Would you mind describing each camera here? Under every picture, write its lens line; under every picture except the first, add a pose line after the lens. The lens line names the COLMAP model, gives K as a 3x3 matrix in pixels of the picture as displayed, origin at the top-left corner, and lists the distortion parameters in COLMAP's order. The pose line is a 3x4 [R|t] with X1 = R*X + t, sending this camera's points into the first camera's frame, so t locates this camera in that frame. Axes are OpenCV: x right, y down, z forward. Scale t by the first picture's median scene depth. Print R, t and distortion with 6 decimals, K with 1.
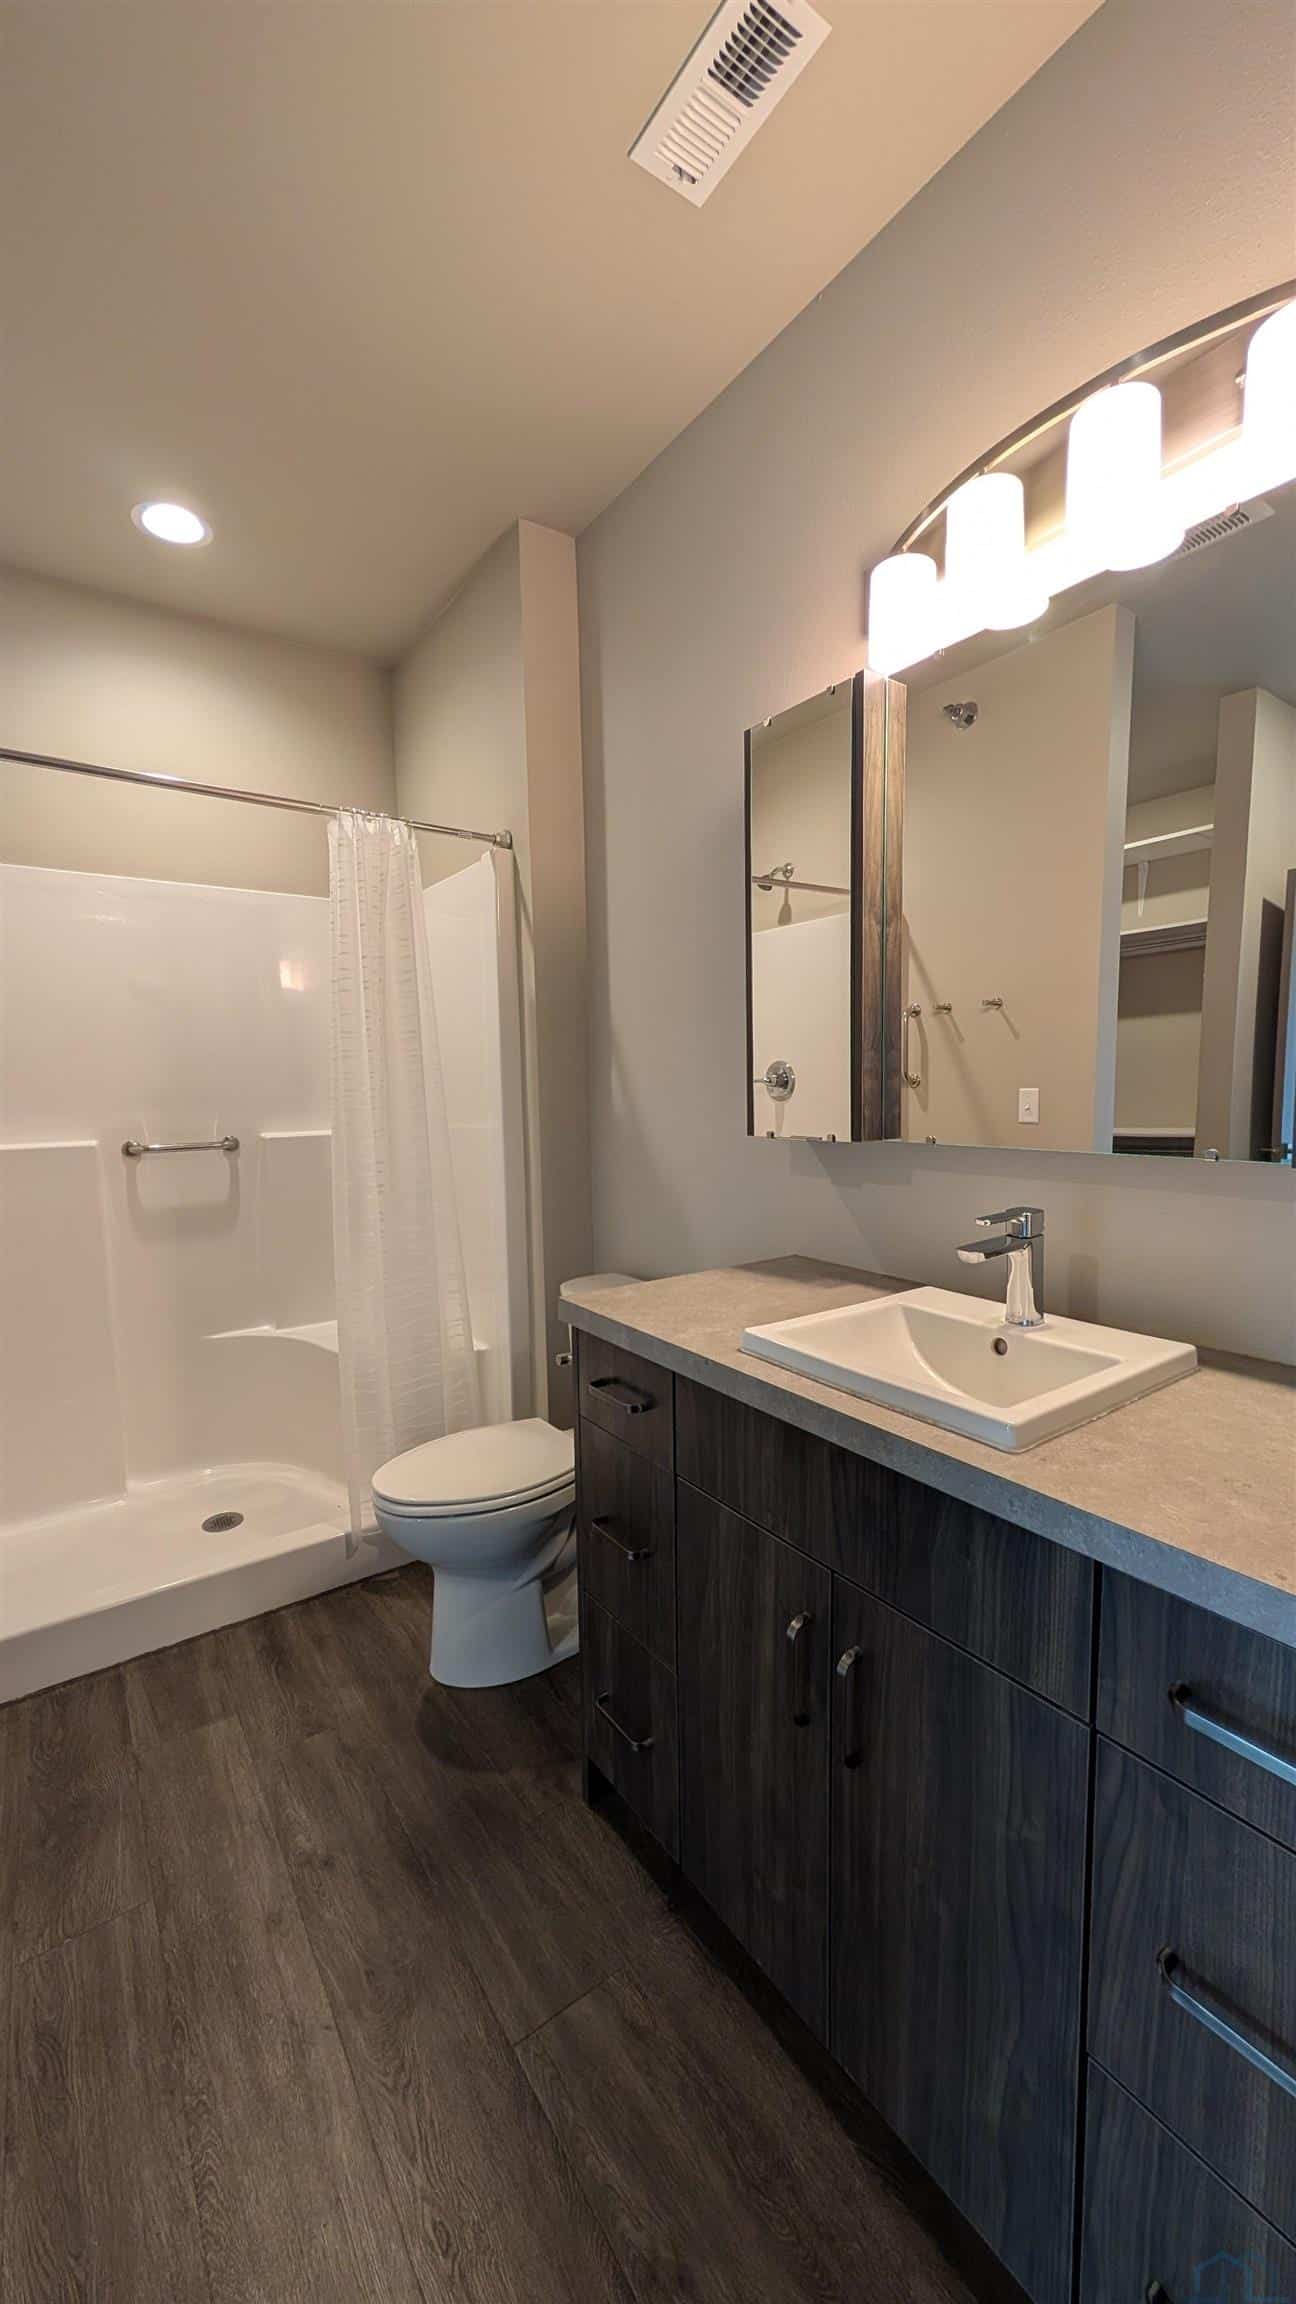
lens RADIAL K [[868.3, 0, 643.2], [0, 868.3, 1151.1], [0, 0, 1]] dist [0.007170, -0.000037]
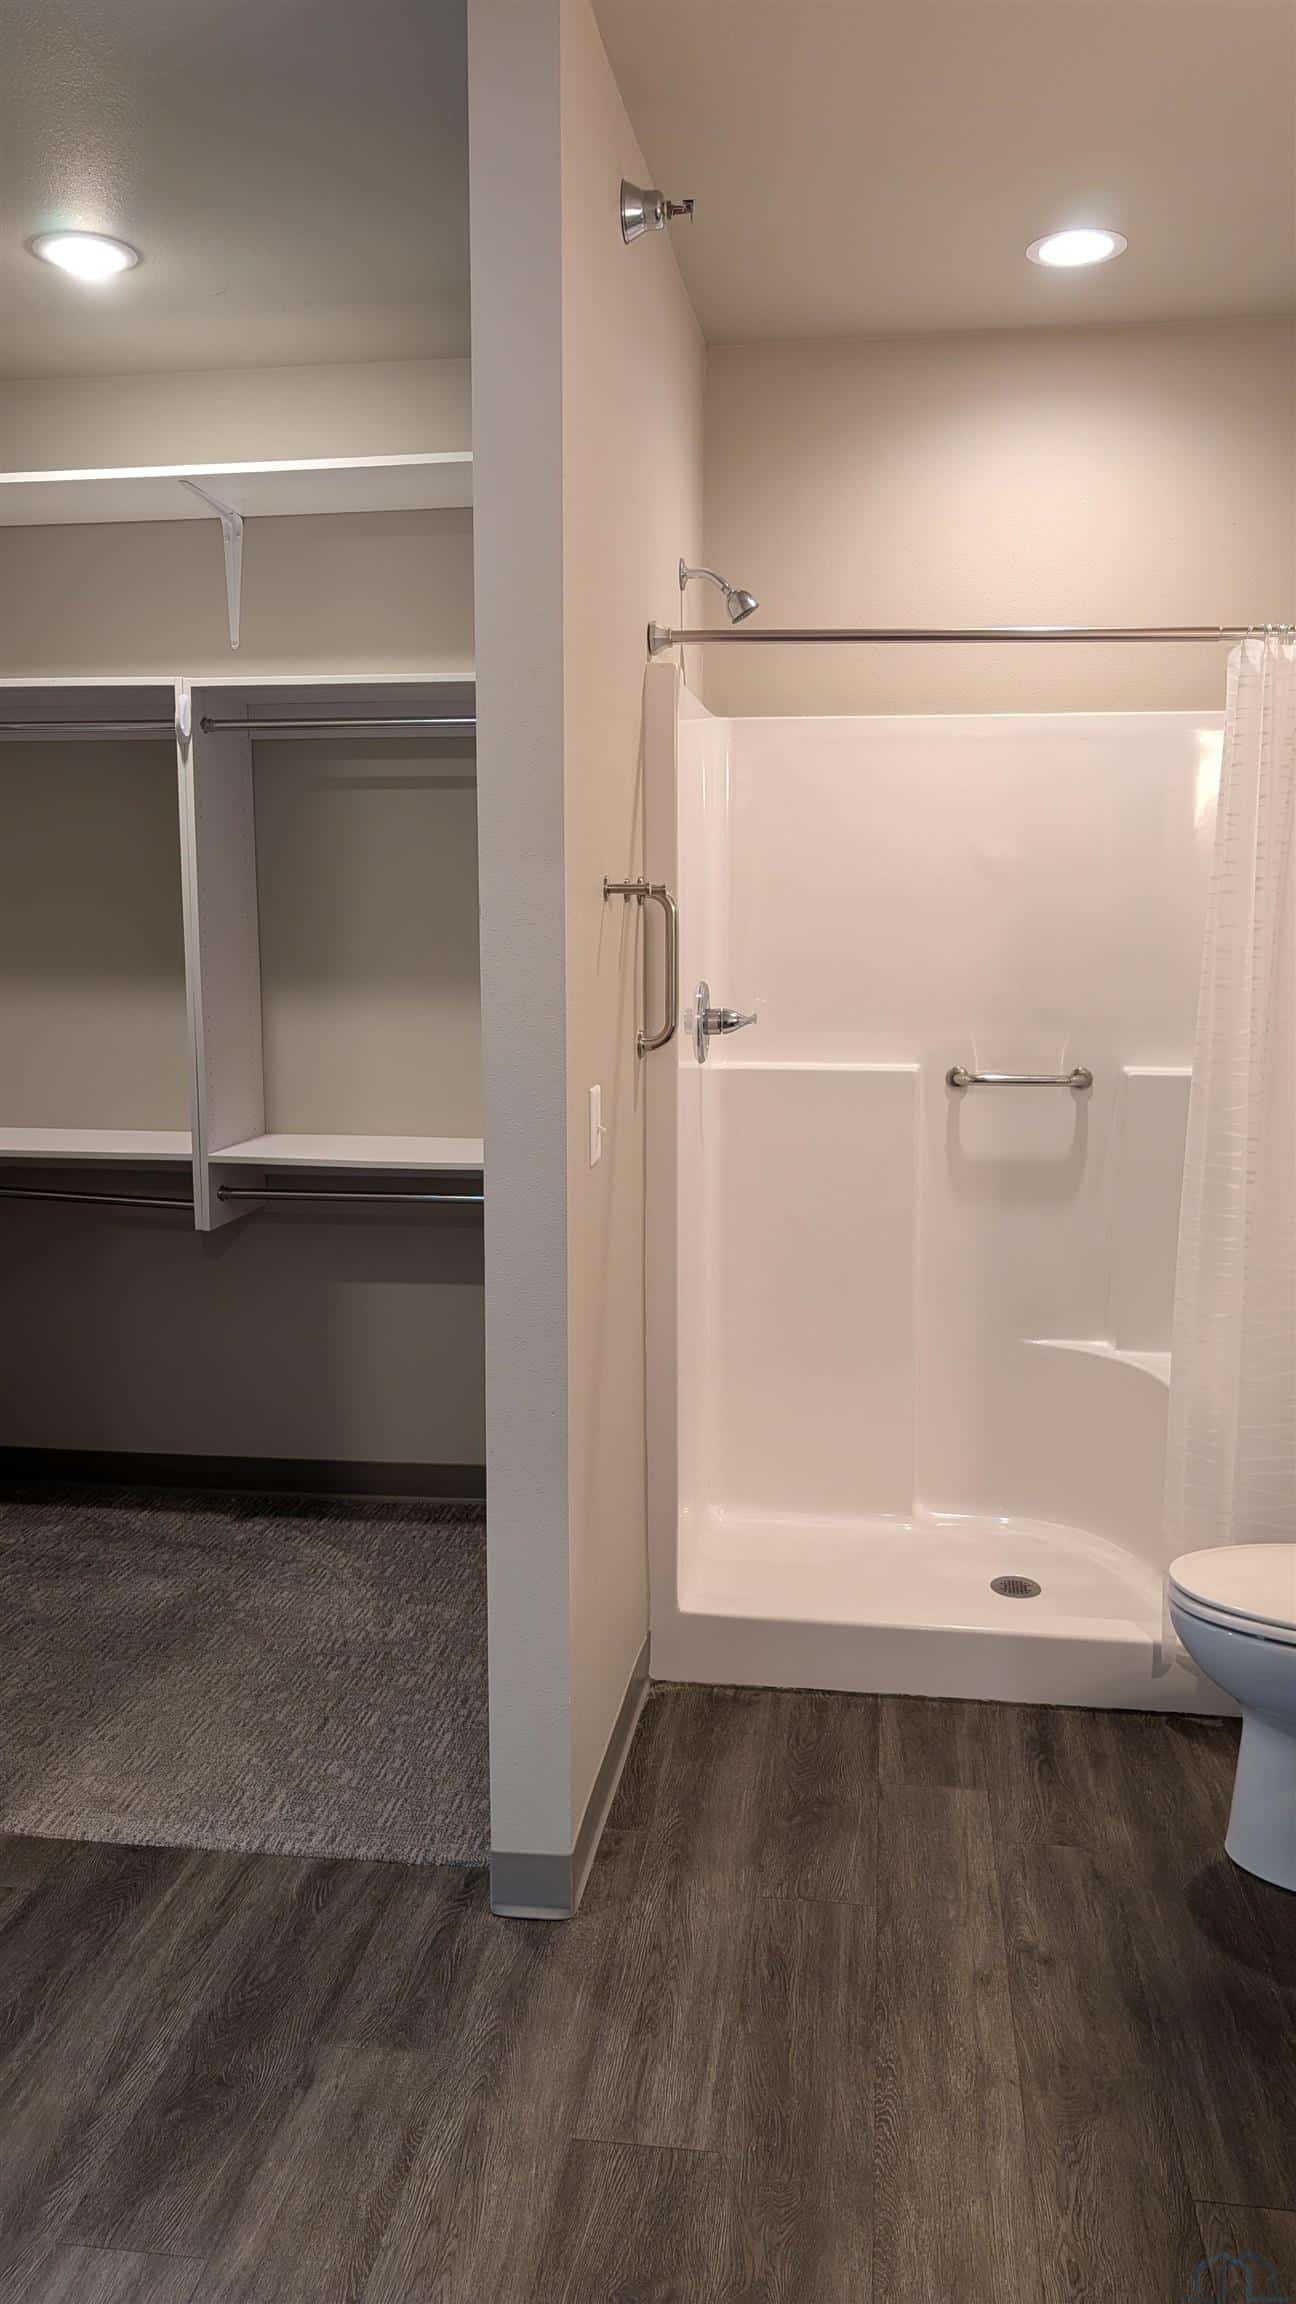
lens RADIAL K [[1681.0, 0, 640.7], [0, 1681.0, 1154.5], [0, 0, 1]] dist [-0.007734, -0.010163]
pose [[0.729346, 0.121652, -0.673243, 0.297015], [-0.072949, 0.992282, 0.100273, -0.090348], [0.680245, -0.024021, 0.732591, -0.380344]]
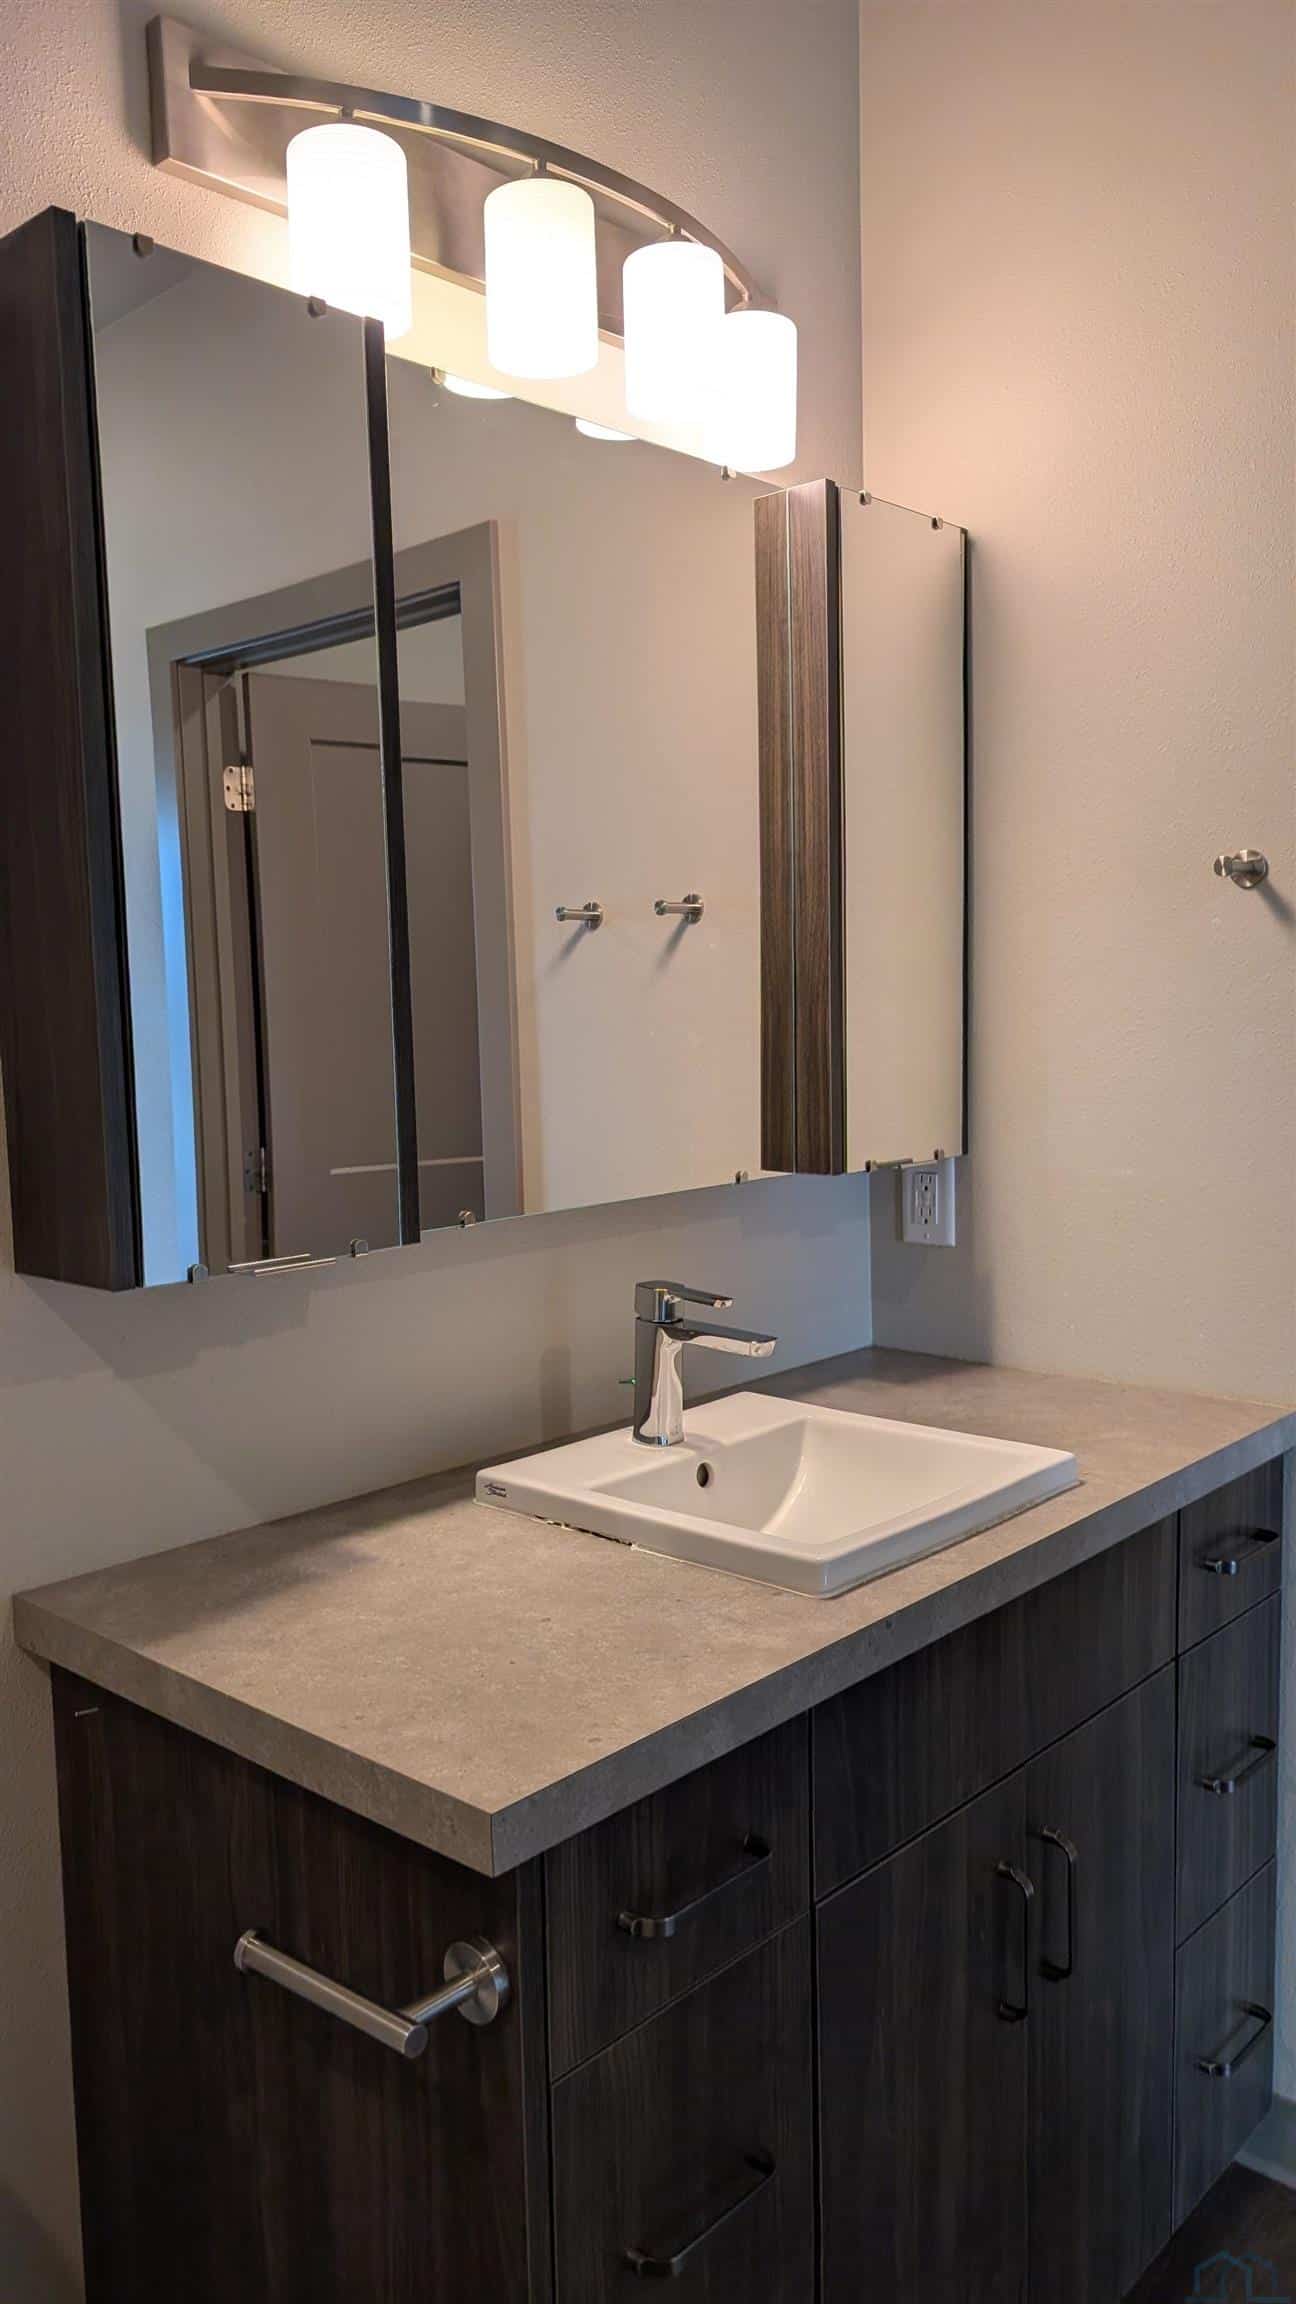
lens RADIAL K [[1681.0, 0, 646.6], [0, 1681.0, 1149.6], [0, 0, 1]] dist [-0.007734, -0.010163]
pose [[-0.208298, -0.070229, 0.975541, -0.747922], [0.110812, 0.989302, 0.094880, -0.145217], [-0.971768, 0.127865, -0.198288, 1.063557]]
